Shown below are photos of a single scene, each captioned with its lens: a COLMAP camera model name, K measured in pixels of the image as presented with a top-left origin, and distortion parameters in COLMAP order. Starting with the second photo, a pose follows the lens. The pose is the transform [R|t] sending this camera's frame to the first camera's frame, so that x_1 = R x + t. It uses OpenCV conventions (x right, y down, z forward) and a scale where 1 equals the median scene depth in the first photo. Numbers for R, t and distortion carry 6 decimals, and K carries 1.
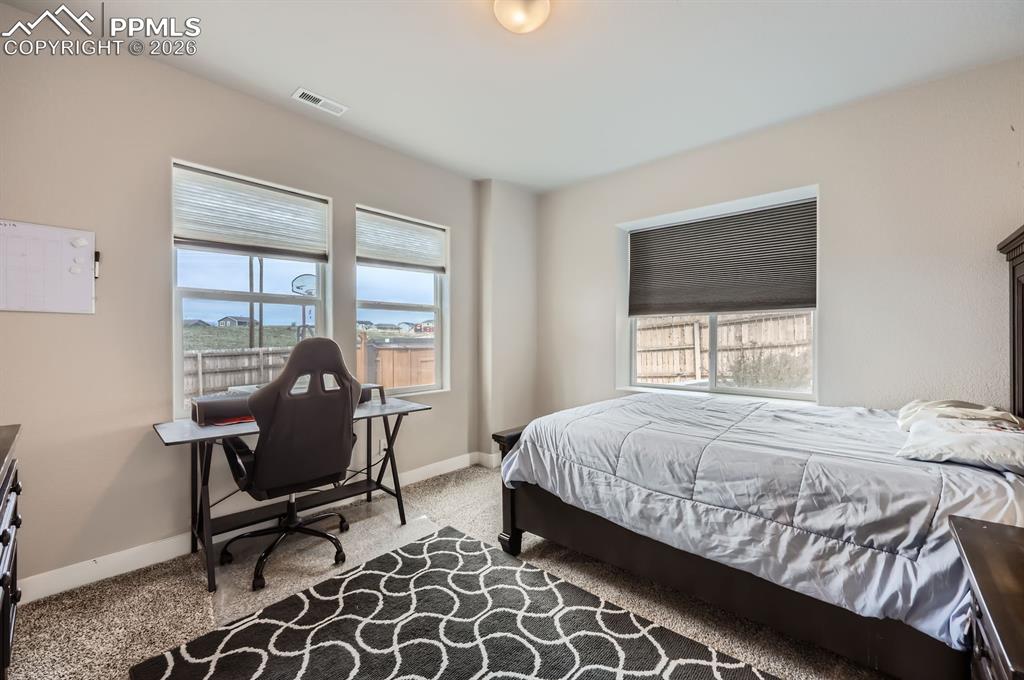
lens RADIAL K [[415.7, 0, 514.9], [0, 415.7, 334.4], [0, 0, 1]] dist [-0.001247, -0.000676]
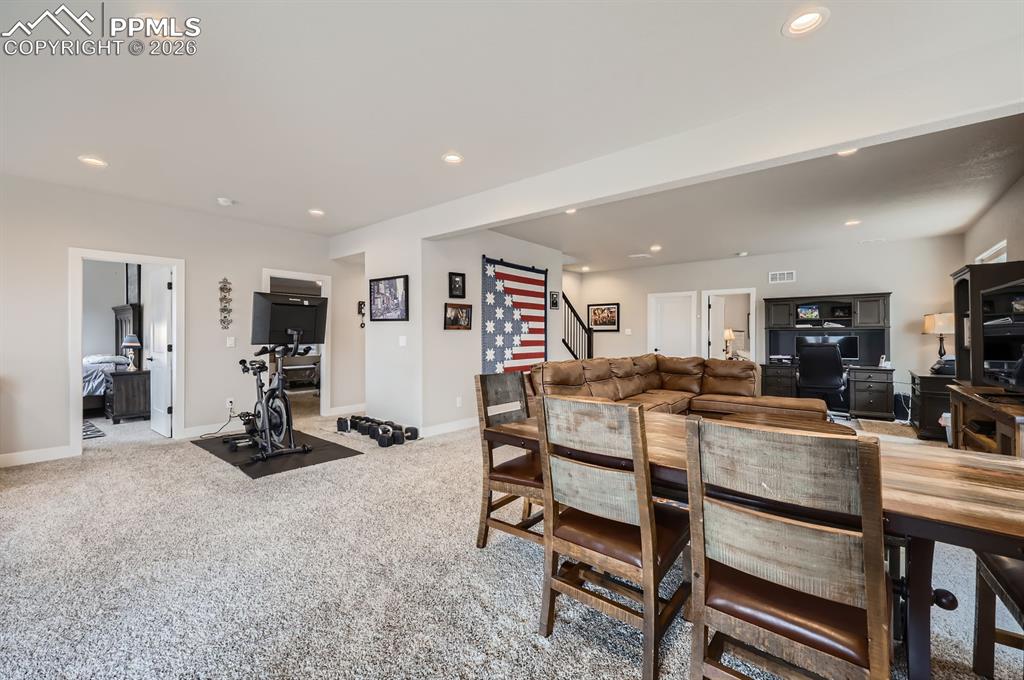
lens RADIAL K [[415.7, 0, 511.6], [0, 415.7, 336.0], [0, 0, 1]] dist [-0.001247, -0.000676]
pose [[-0.047640, 0.009317, 0.998821, -4.140214], [-0.000491, 0.999956, -0.009351, 0.053117], [-0.998864, -0.000936, -0.047633, -3.663832]]
